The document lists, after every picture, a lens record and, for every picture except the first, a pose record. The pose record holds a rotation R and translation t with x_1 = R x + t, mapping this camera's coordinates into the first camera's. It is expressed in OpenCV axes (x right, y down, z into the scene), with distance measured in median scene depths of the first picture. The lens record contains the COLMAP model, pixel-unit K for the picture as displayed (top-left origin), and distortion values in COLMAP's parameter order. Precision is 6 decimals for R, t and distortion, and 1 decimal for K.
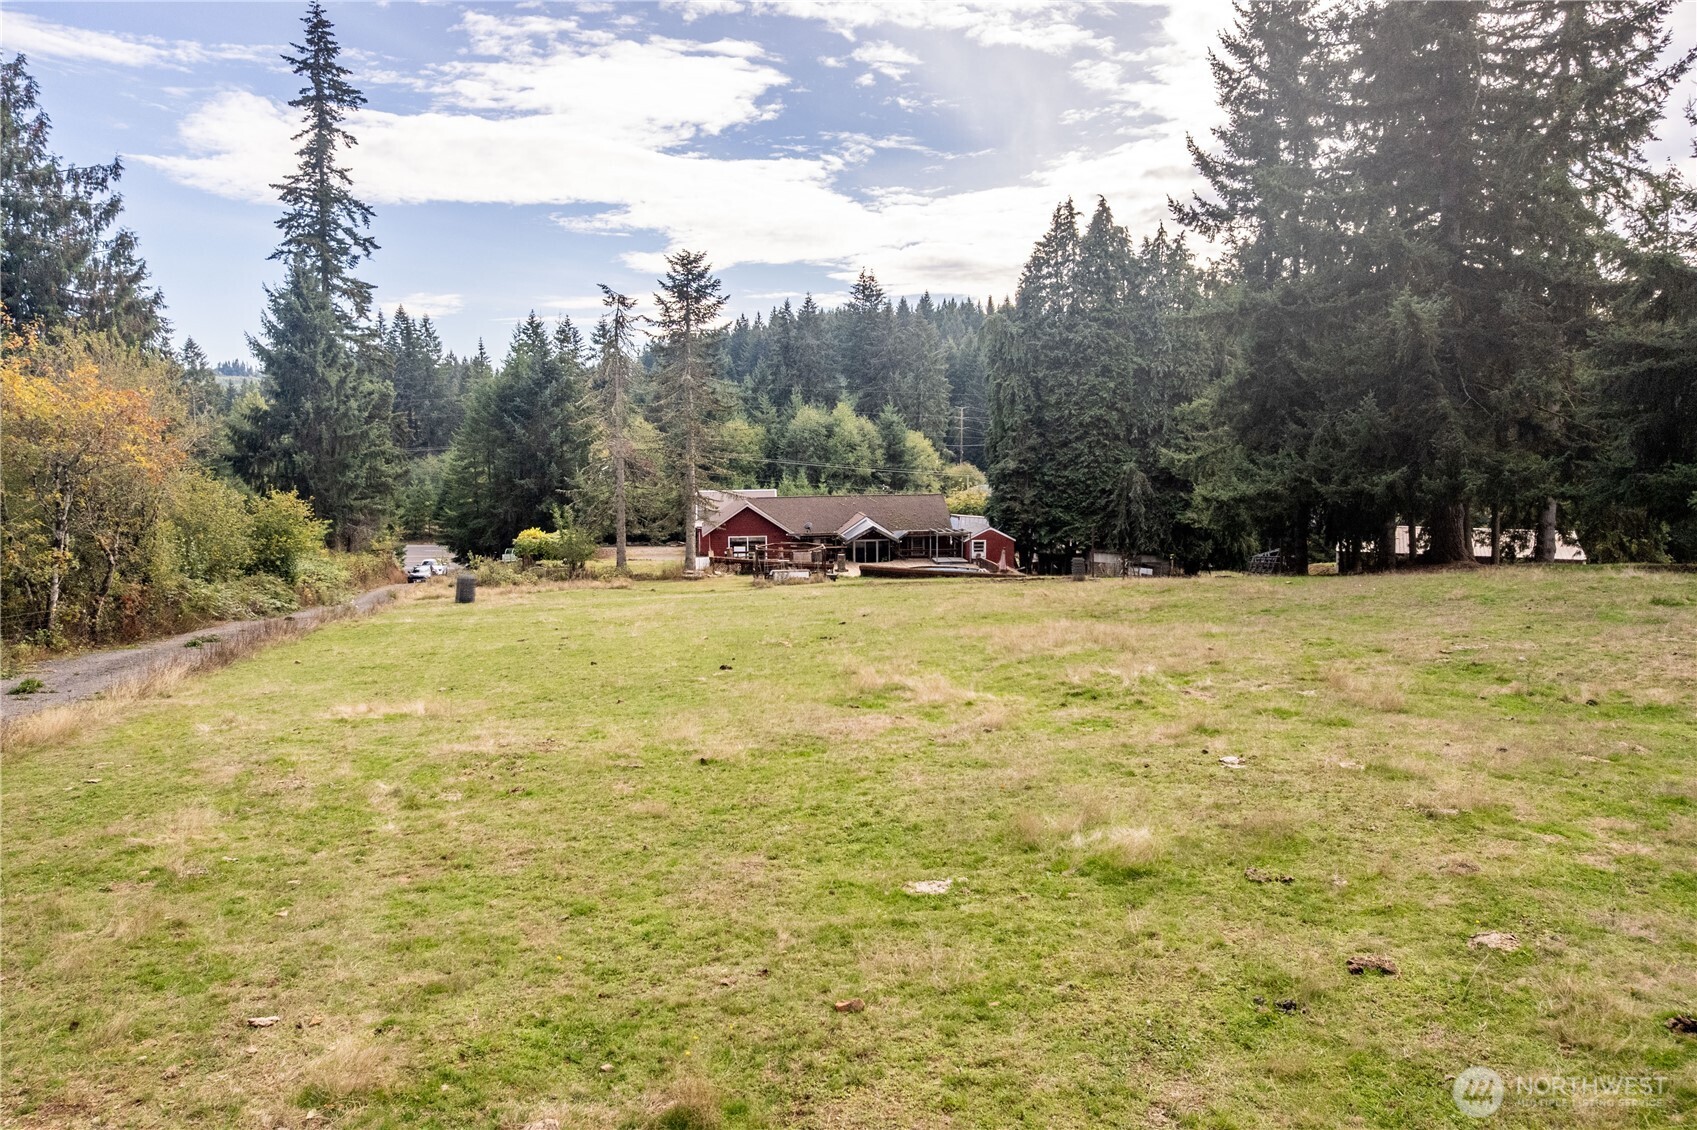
lens RADIAL K [[1094.4, 0, 853.4], [0, 1094.4, 566.4], [0, 0, 1]] dist [-0.029843, -0.001956]
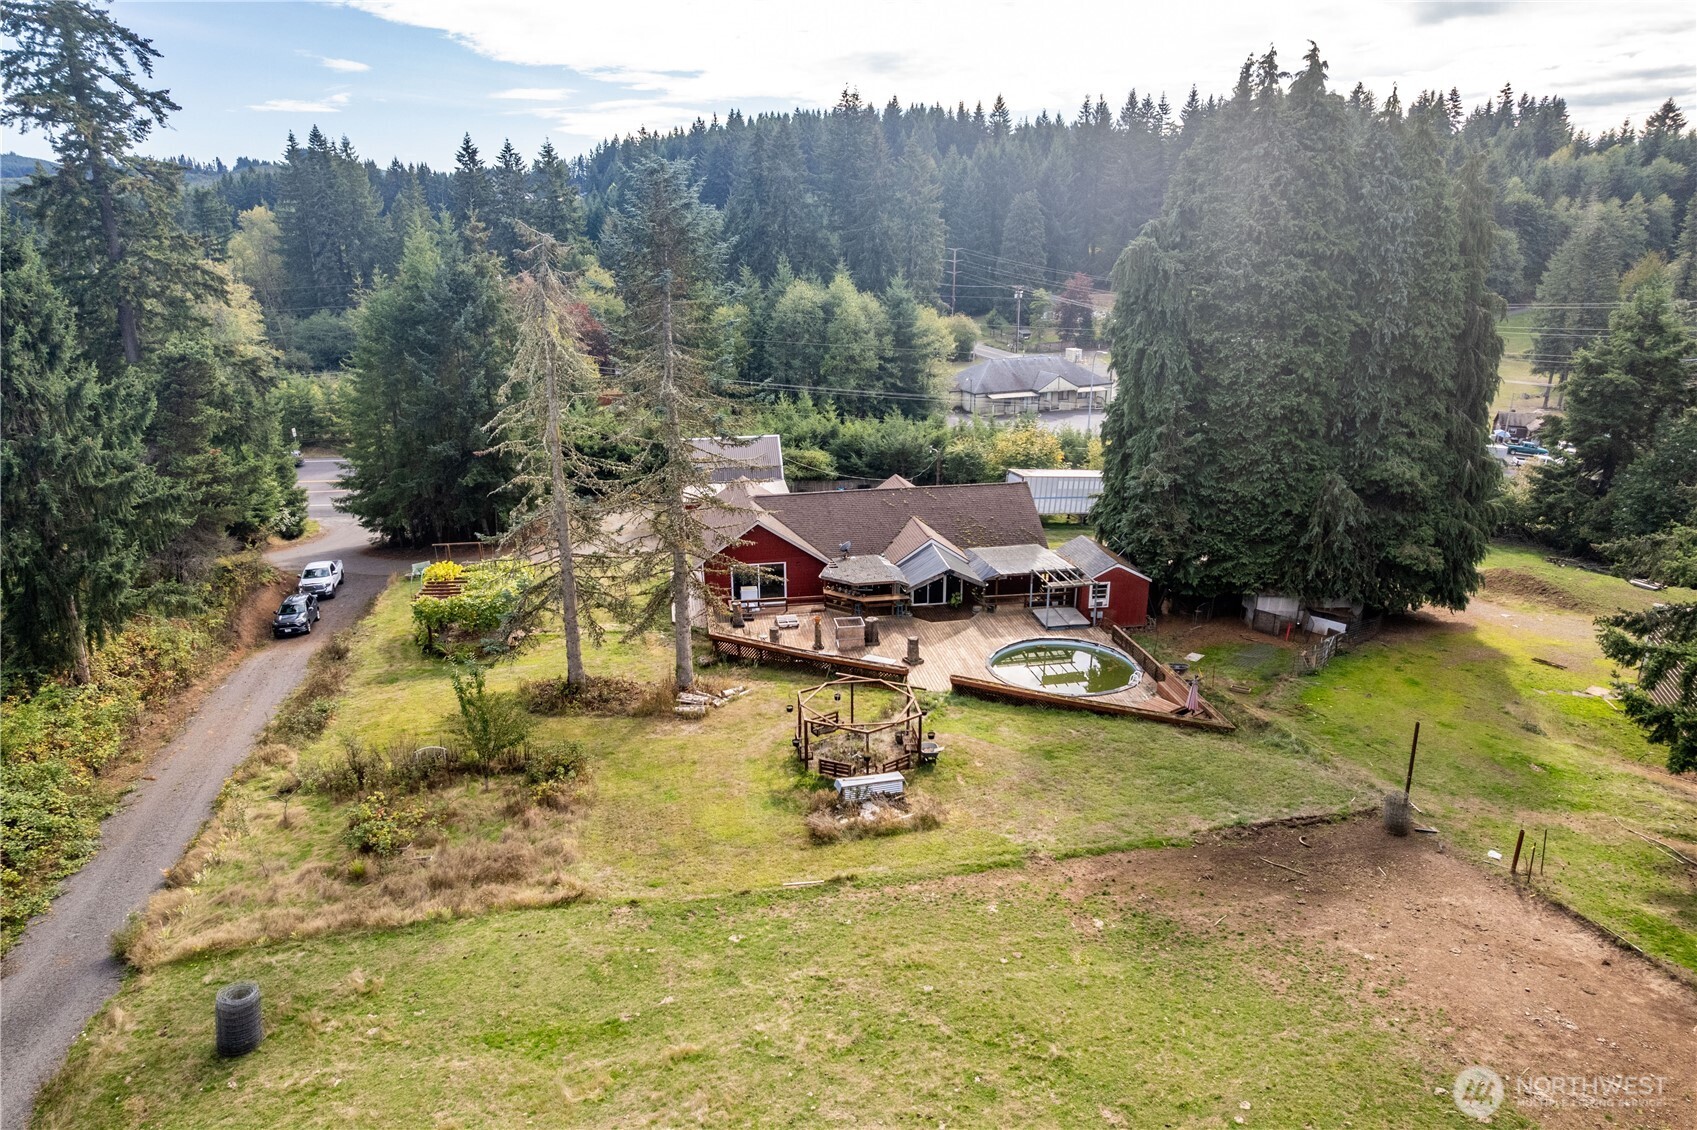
lens RADIAL K [[1025.3, 0, 853.4], [0, 1025.3, 572.8], [0, 0, 1]] dist [-0.036353, 0.016589]
pose [[0.999050, -0.010787, 0.042231, -0.066069], [0.002060, 0.979494, 0.201462, -0.156543], [-0.043539, -0.201184, 0.978585, 0.372647]]
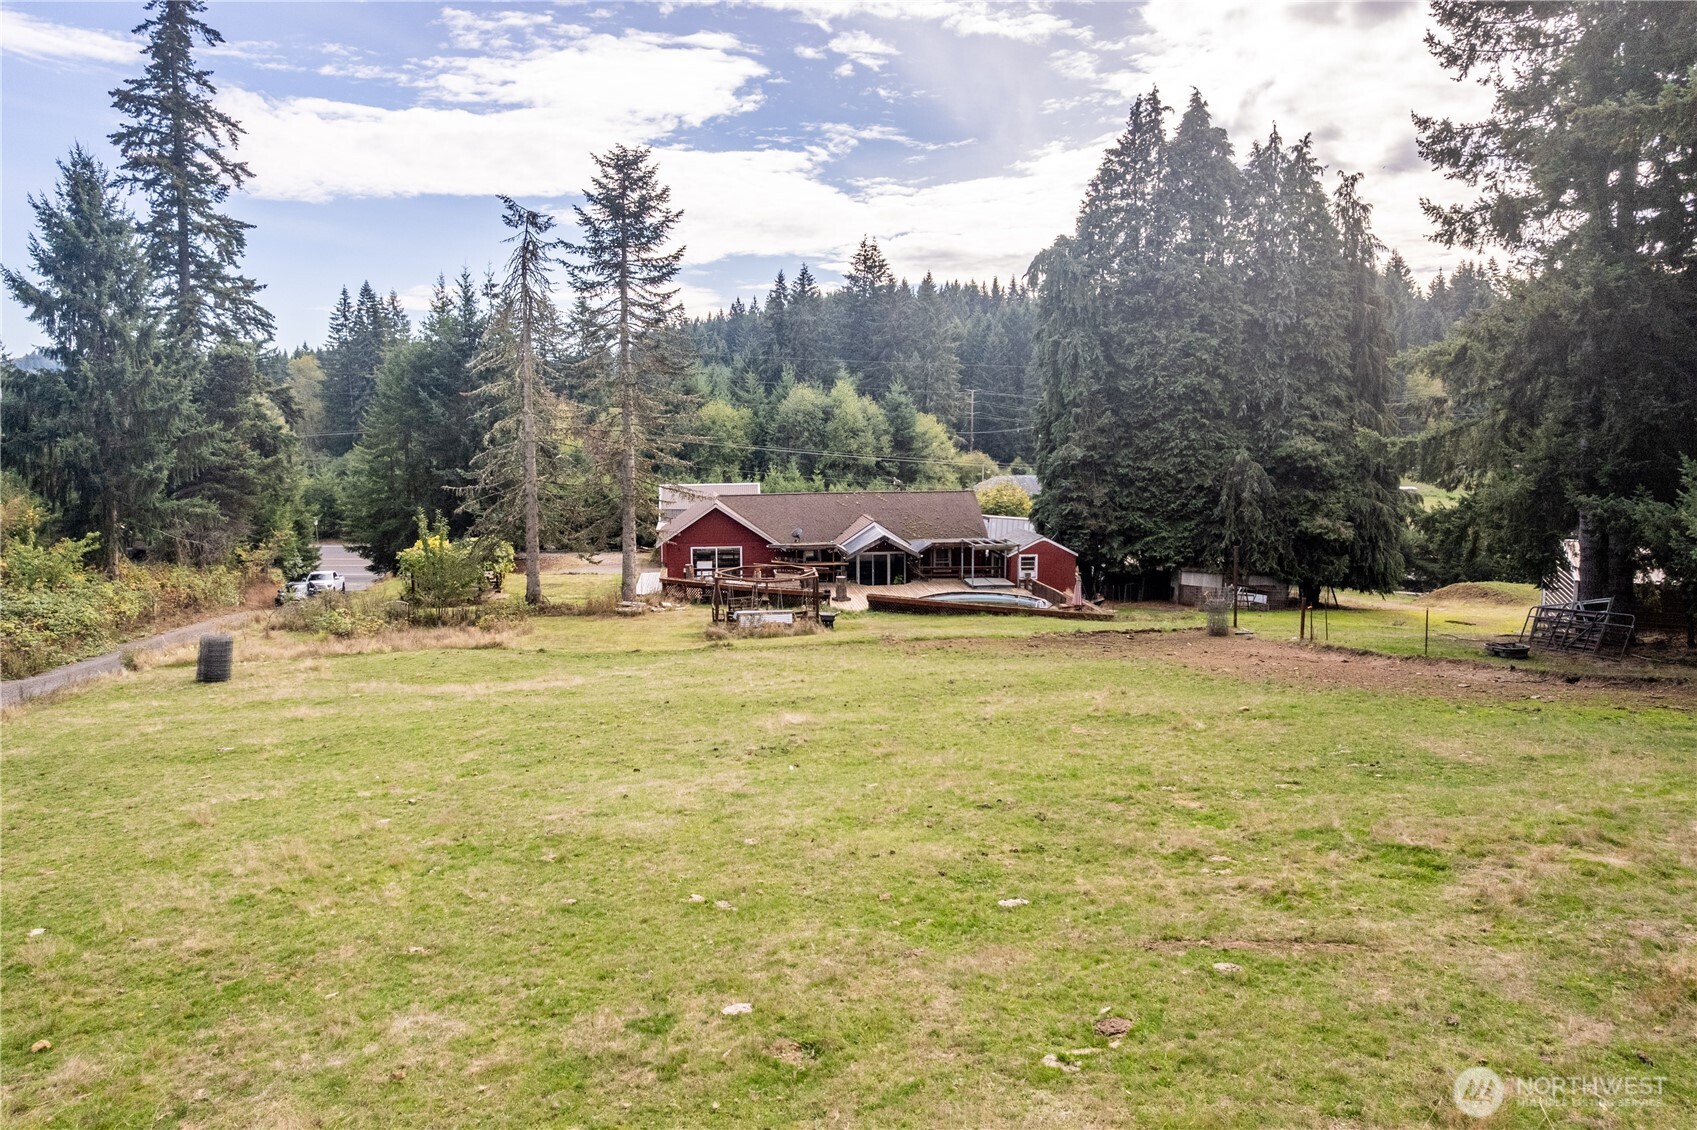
lens RADIAL K [[1094.4, 0, 833.8], [0, 1094.4, 558.3], [0, 0, 1]] dist [-0.029843, -0.001956]
pose [[0.999865, 0.002687, -0.016198, -0.003870], [-0.002646, 0.999993, 0.002532, -0.022720], [0.016204, -0.002489, 0.999866, 0.259796]]
